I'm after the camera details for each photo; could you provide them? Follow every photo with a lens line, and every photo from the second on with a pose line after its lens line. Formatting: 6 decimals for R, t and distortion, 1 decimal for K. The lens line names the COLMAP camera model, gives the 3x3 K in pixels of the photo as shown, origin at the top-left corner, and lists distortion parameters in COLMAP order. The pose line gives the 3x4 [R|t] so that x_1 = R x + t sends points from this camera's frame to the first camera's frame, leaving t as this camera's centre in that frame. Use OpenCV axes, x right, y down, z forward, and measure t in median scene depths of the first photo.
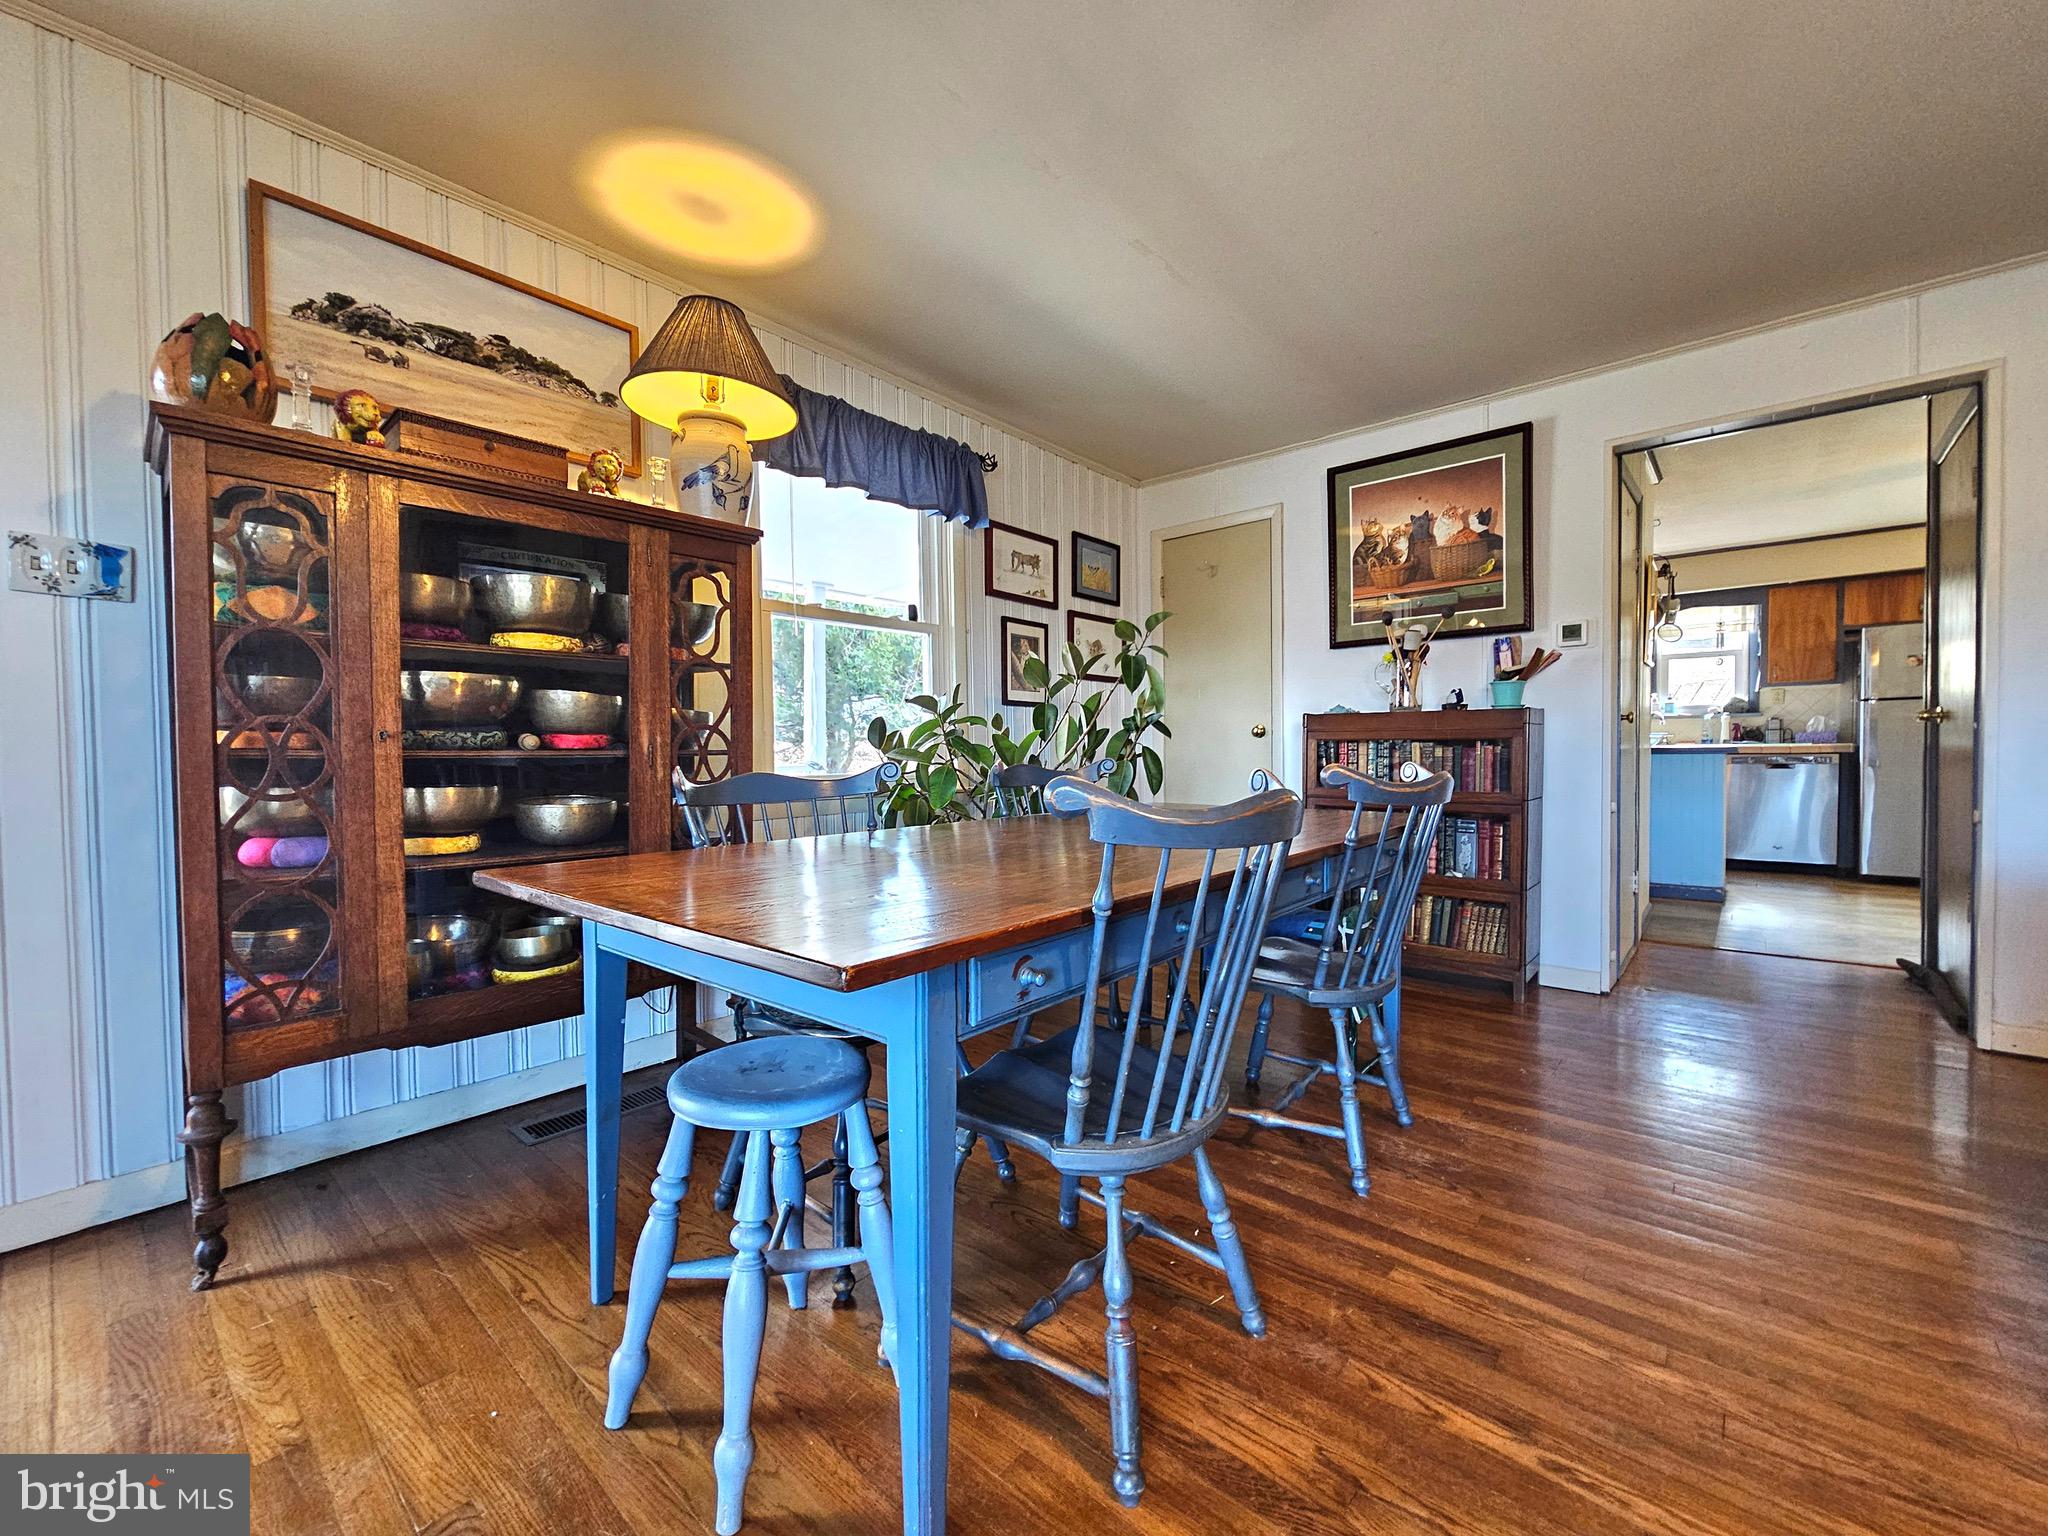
lens RADIAL K [[834.8, 0, 1017.4], [0, 834.8, 775.6], [0, 0, 1]] dist [0.002798, -0.001381]
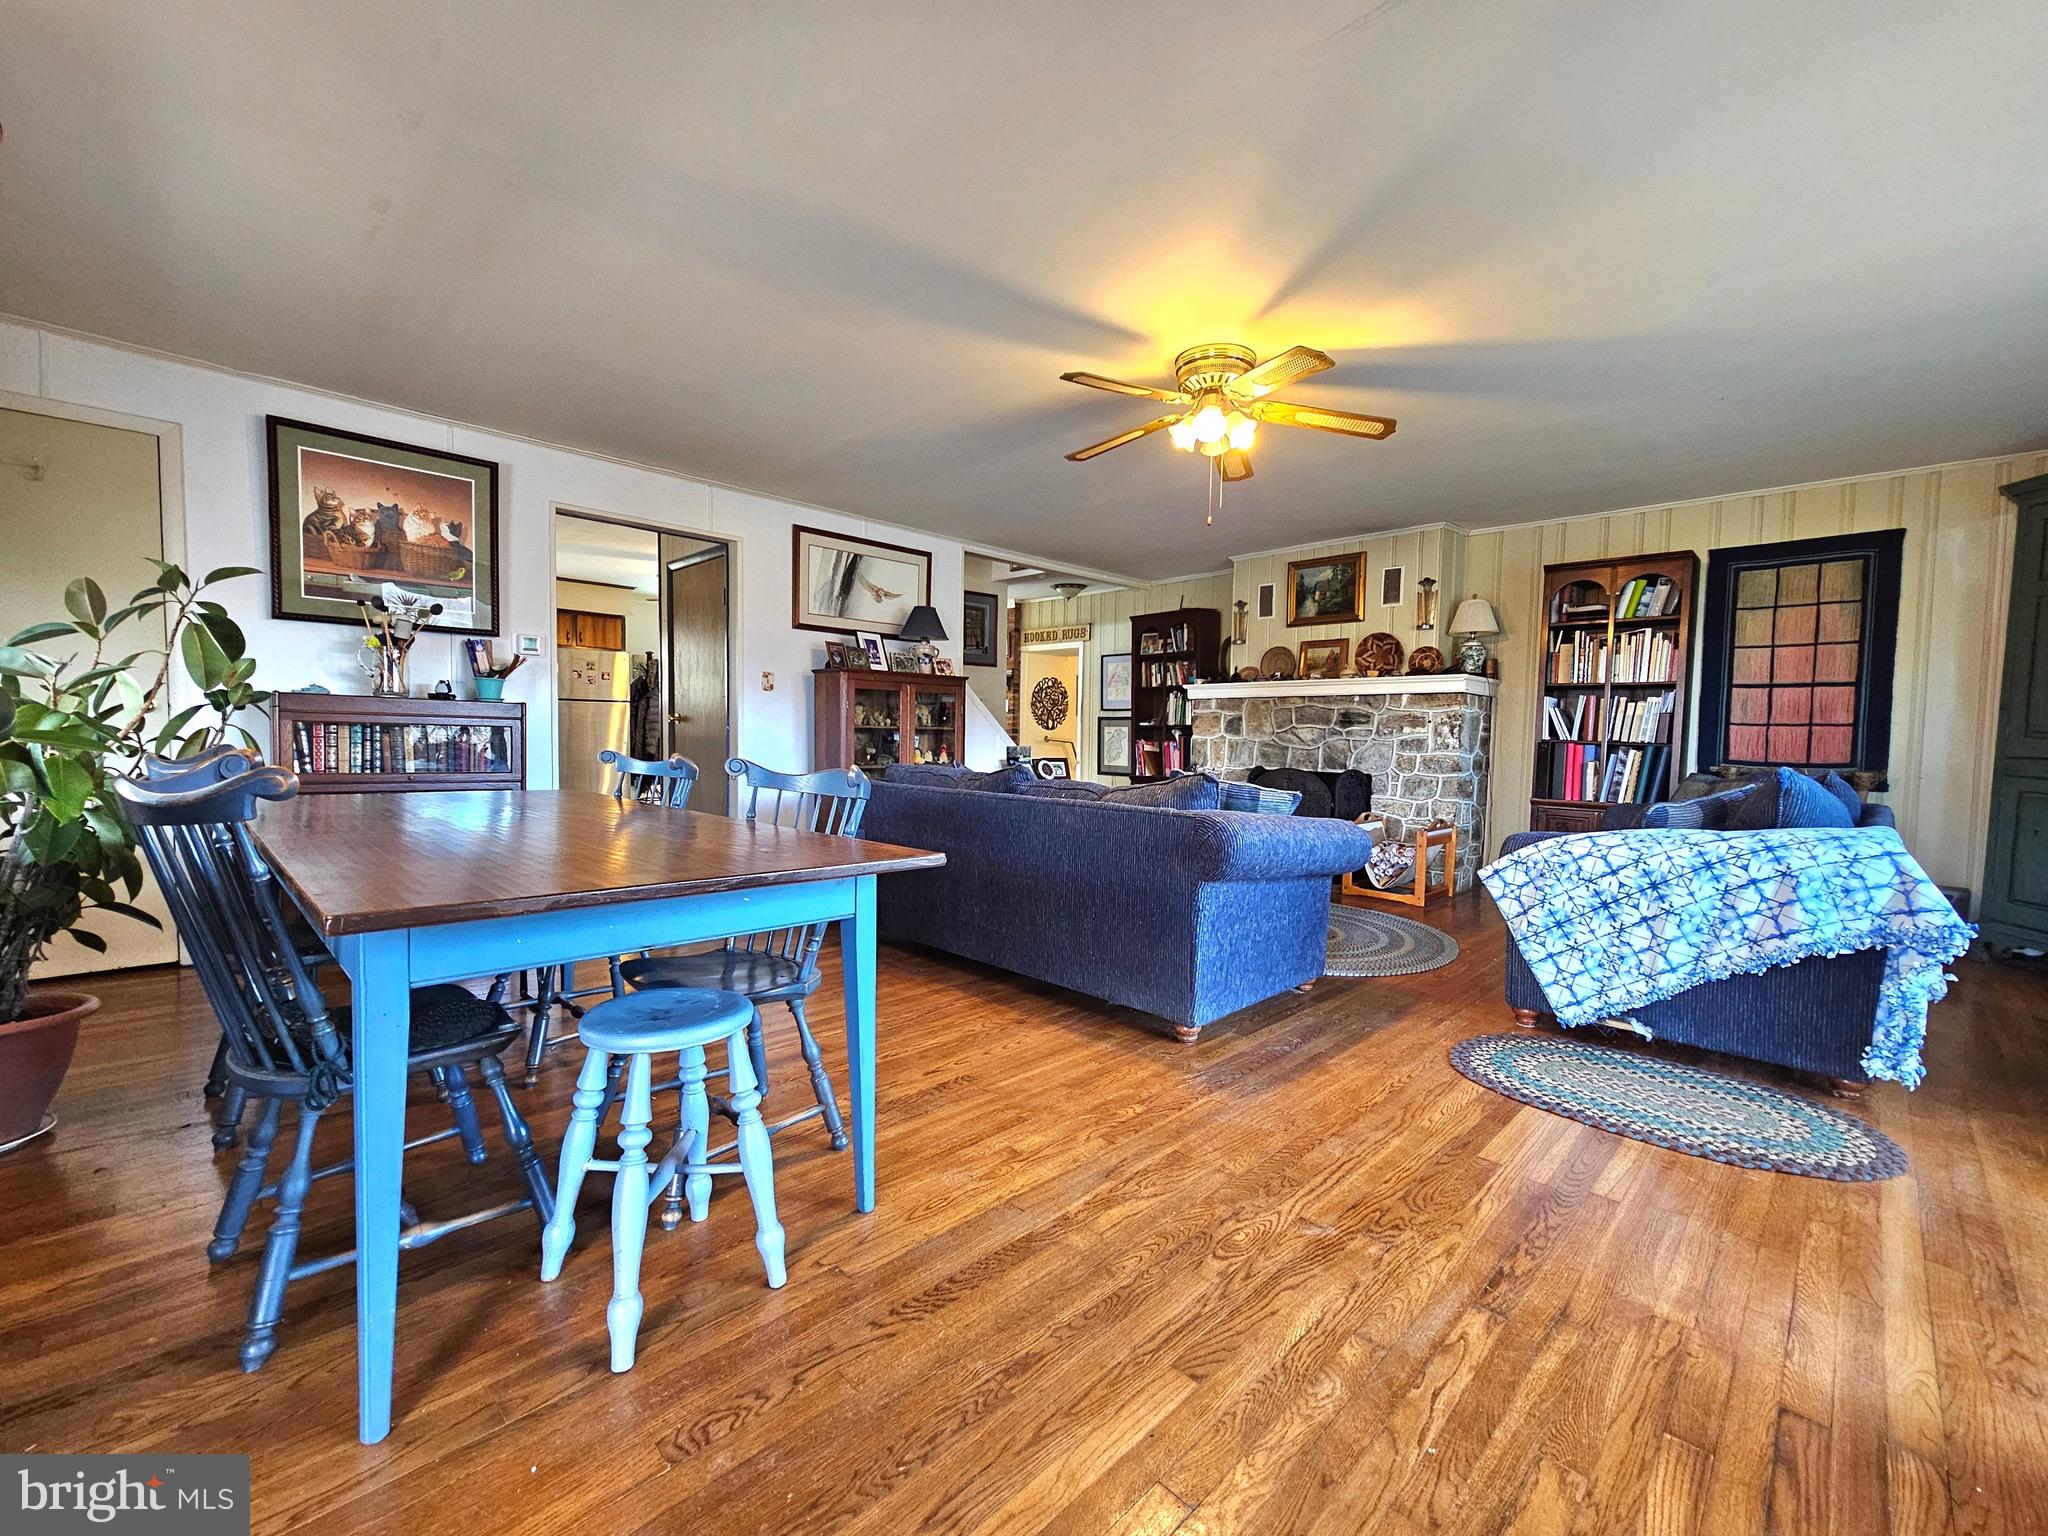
lens RADIAL K [[834.8, 0, 1022.6], [0, 834.8, 777.6], [0, 0, 1]] dist [0.002798, -0.001381]
pose [[0.066723, -0.041713, 0.996899, -0.501644], [0.009383, 0.999108, 0.041177, -0.012091], [-0.997727, 0.006607, 0.067055, 0.152976]]
